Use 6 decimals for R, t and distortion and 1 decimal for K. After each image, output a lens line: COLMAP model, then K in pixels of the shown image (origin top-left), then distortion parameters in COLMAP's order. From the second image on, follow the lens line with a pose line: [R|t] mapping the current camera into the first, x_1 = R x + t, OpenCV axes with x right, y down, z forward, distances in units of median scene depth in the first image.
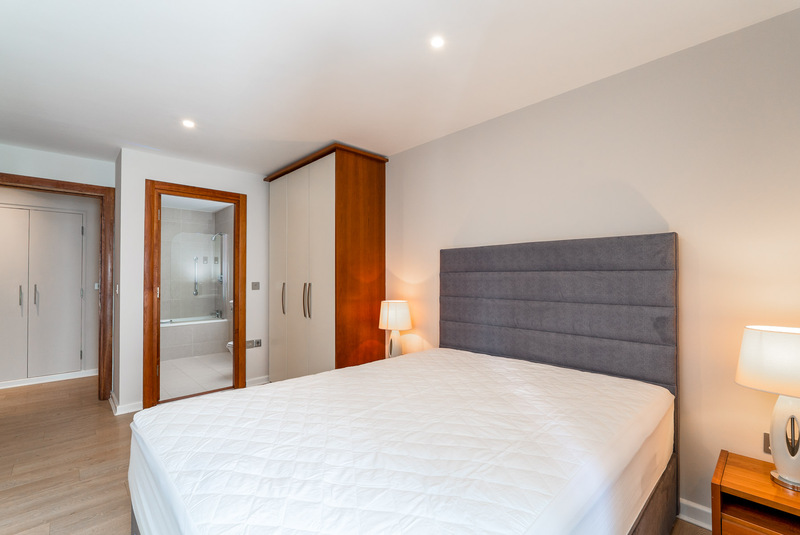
lens RADIAL K [[354.5, 0, 395.9], [0, 354.5, 275.9], [0, 0, 1]] dist [0.000007, 0.000058]
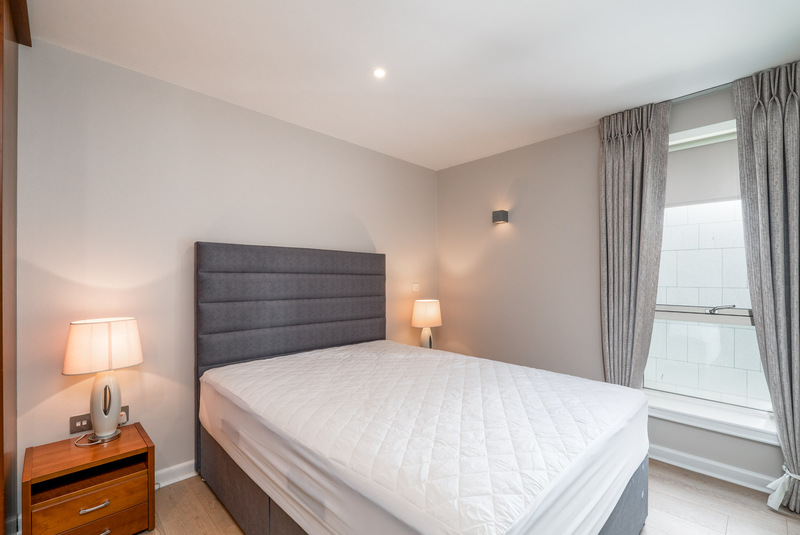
lens RADIAL K [[354.5, 0, 395.9], [0, 354.5, 275.9], [0, 0, 1]] dist [0.000007, 0.000058]
pose [[-0.018963, 0.002763, 0.999816, -0.696114], [-0.011532, 0.999929, -0.002982, -0.004169], [-0.999754, -0.011587, -0.018930, 0.656276]]
